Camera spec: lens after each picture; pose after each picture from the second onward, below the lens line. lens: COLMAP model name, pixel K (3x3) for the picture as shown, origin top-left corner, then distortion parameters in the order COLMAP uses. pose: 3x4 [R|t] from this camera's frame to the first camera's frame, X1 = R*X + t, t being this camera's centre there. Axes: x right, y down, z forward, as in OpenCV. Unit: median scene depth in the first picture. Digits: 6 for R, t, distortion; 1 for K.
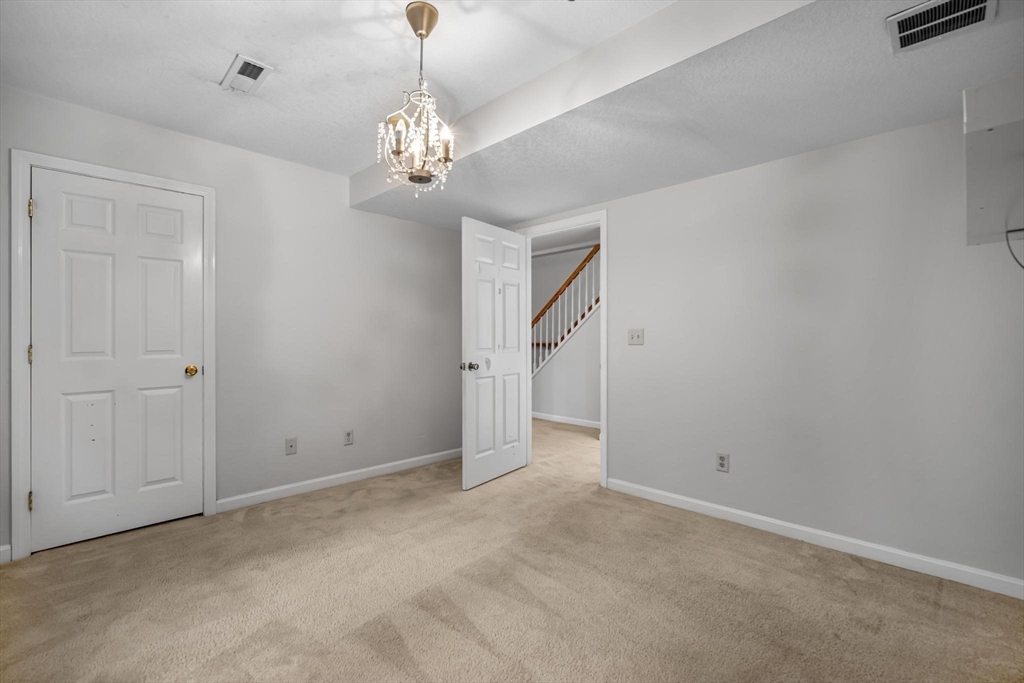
lens RADIAL K [[452.0, 0, 513.0], [0, 452.0, 335.6], [0, 0, 1]] dist [-0.005024, 0.000541]
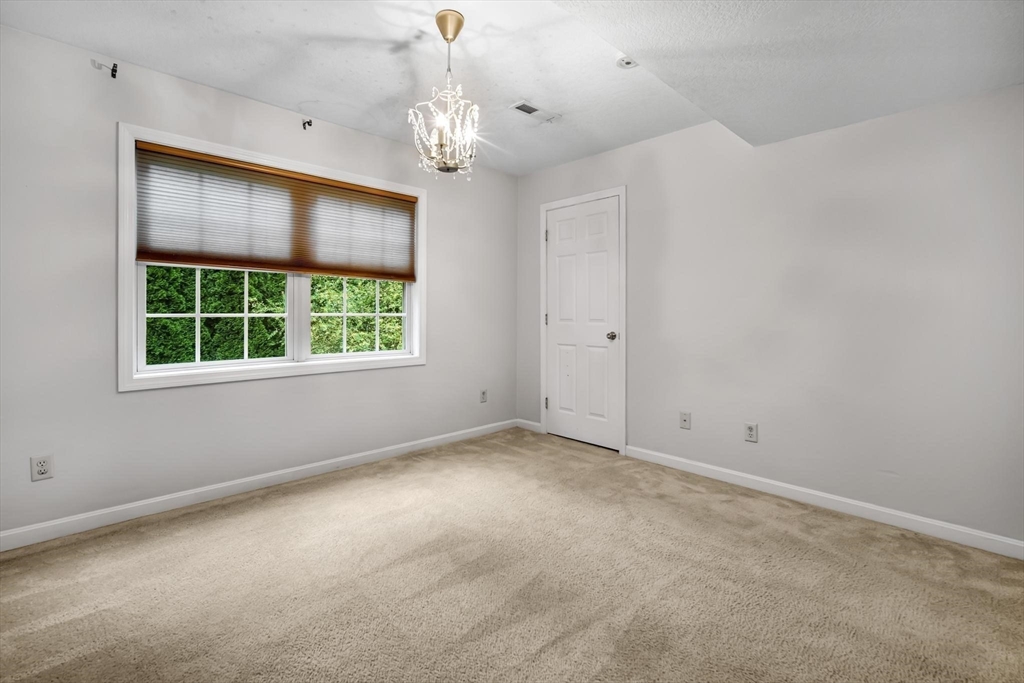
lens RADIAL K [[452.0, 0, 492.4], [0, 452.0, 318.2], [0, 0, 1]] dist [-0.005024, 0.000541]
pose [[-0.035102, 0.014915, -0.999272, 0.565075], [0.002592, 0.999887, 0.014833, 0.008378], [0.999380, -0.002070, -0.035137, 0.696935]]
